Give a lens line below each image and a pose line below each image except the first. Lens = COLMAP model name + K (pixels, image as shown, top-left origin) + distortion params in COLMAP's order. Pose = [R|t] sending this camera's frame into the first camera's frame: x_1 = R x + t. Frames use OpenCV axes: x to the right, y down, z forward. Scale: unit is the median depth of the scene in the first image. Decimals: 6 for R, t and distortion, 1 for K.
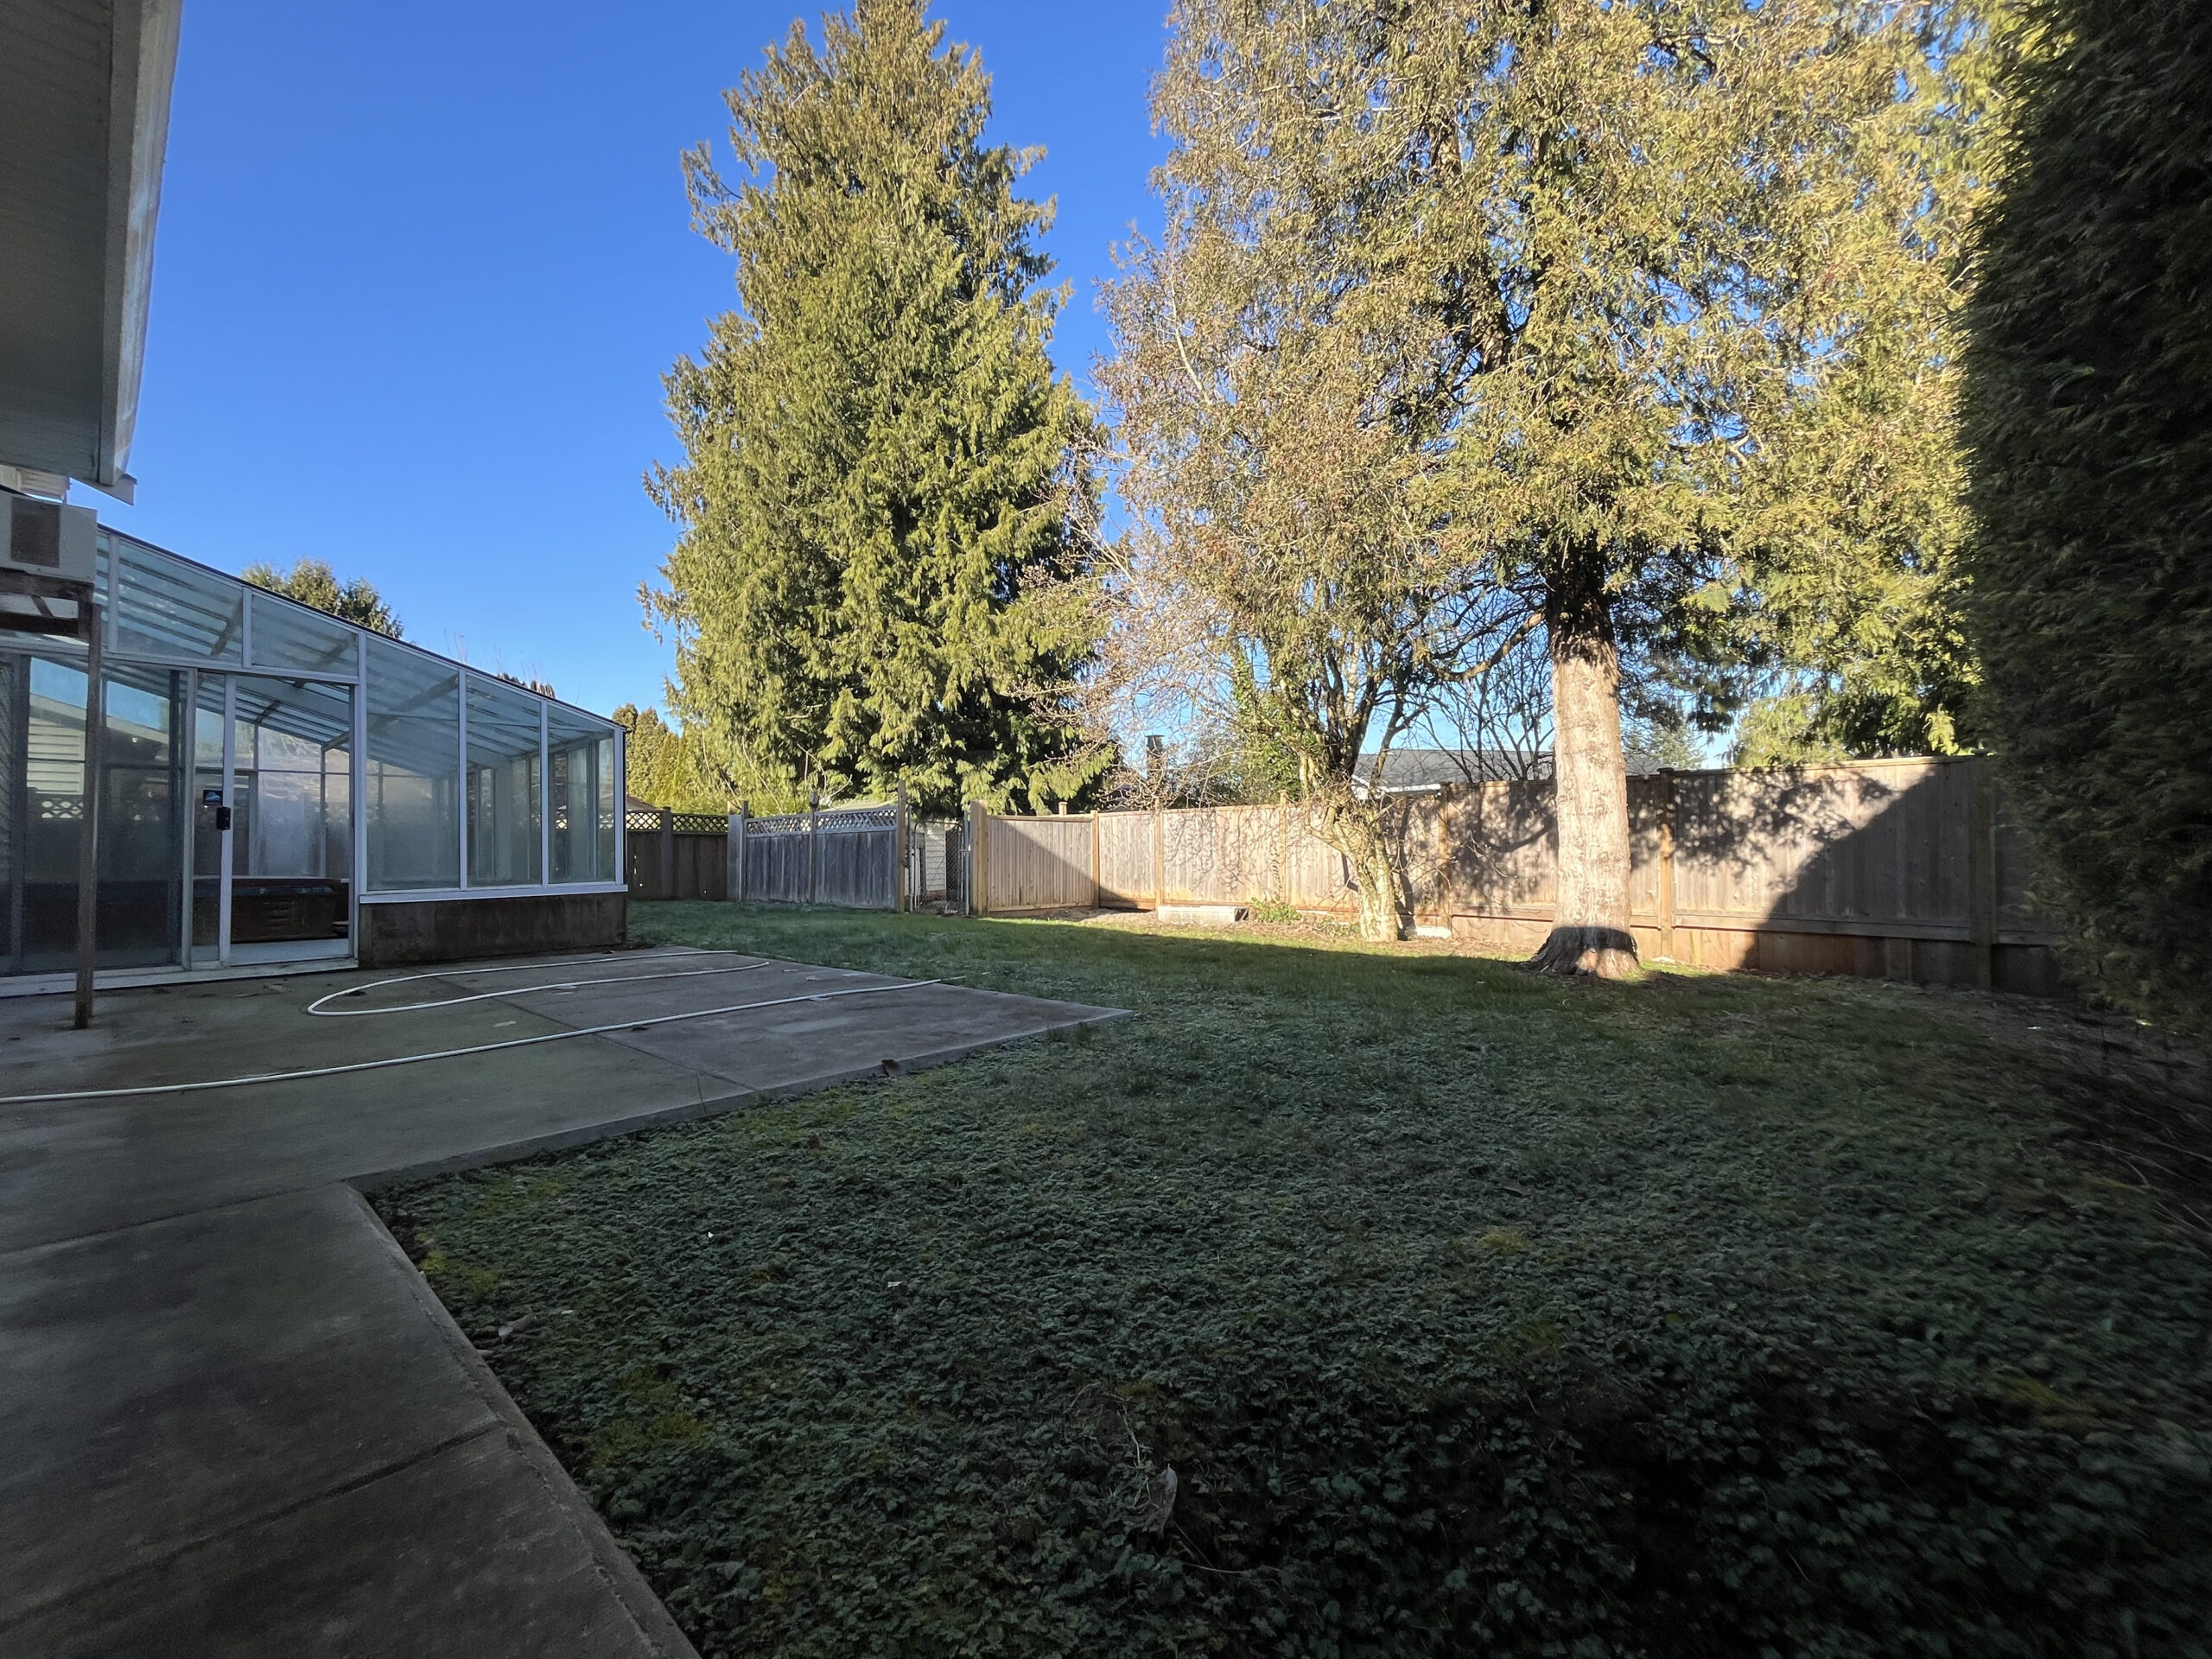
lens RADIAL K [[886.4, 0, 1111.8], [0, 886.4, 833.1], [0, 0, 1]] dist [0.003305, 0.000008]
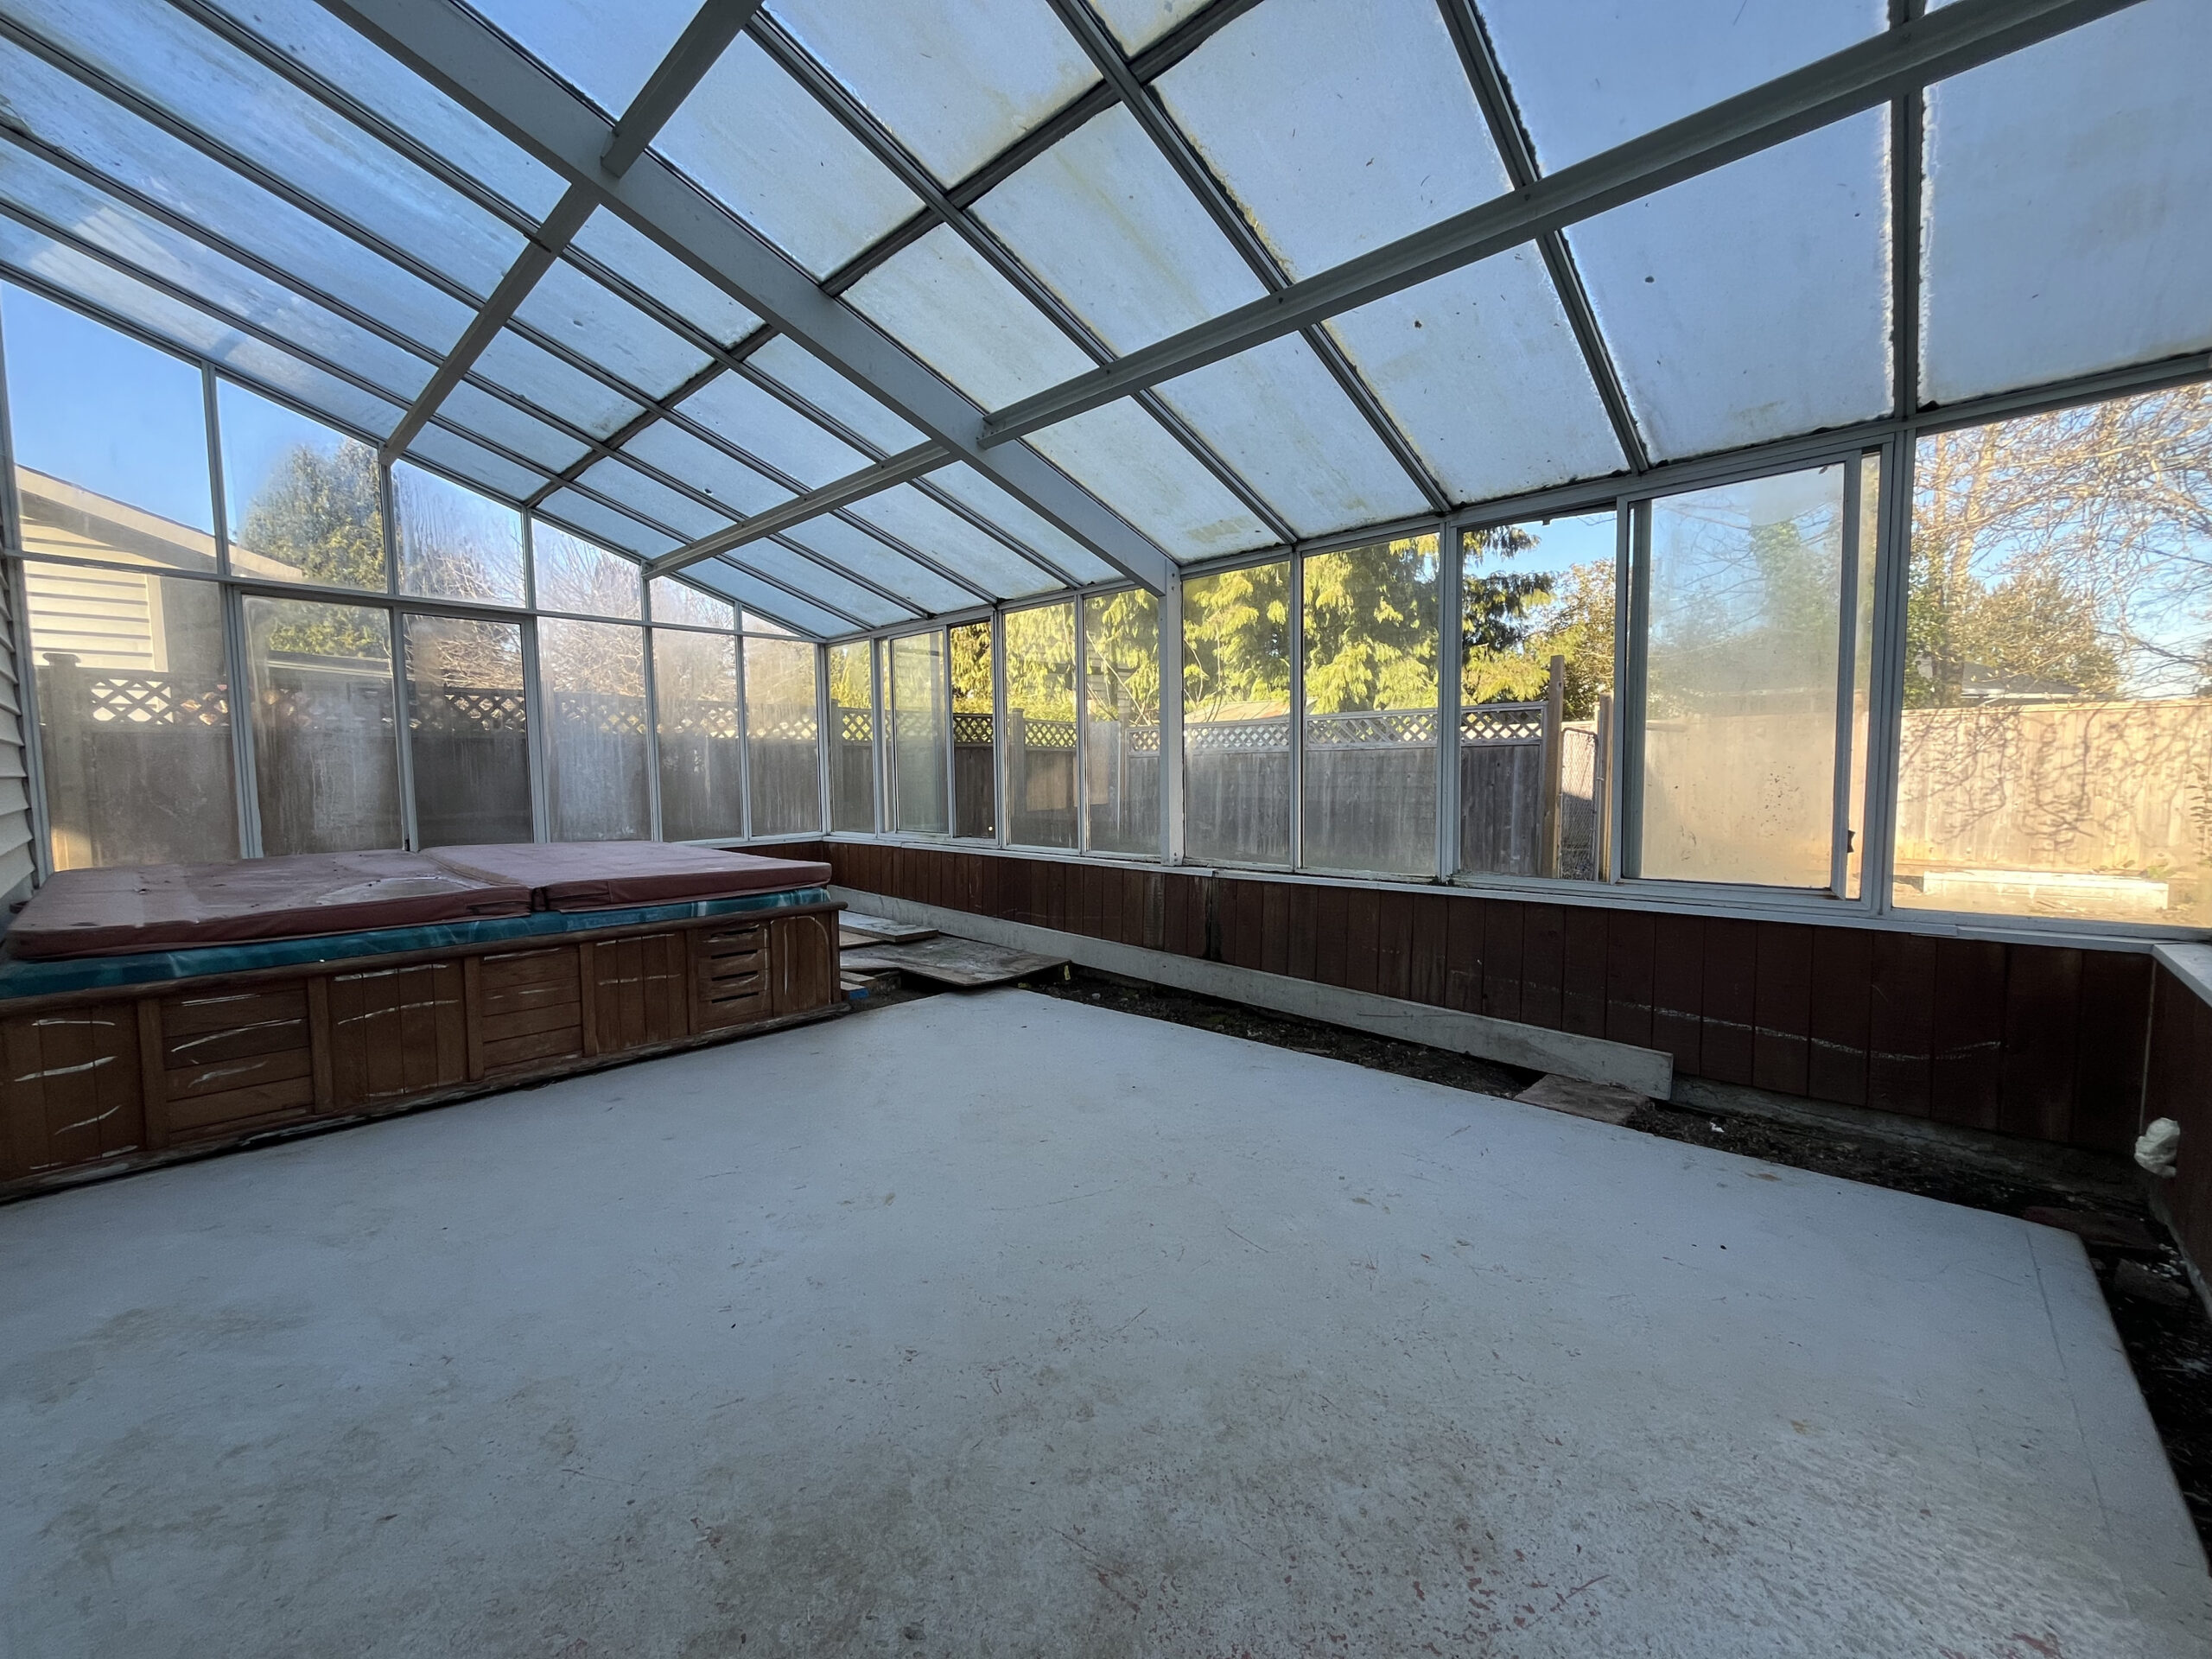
lens RADIAL K [[886.4, 0, 1101.3], [0, 886.4, 829.7], [0, 0, 1]] dist [0.003305, 0.000008]
pose [[0.999792, 0.001569, -0.020327, -0.518080], [0.000237, 0.996074, 0.088521, 0.001044], [0.020387, -0.088507, 0.995867, 0.420482]]
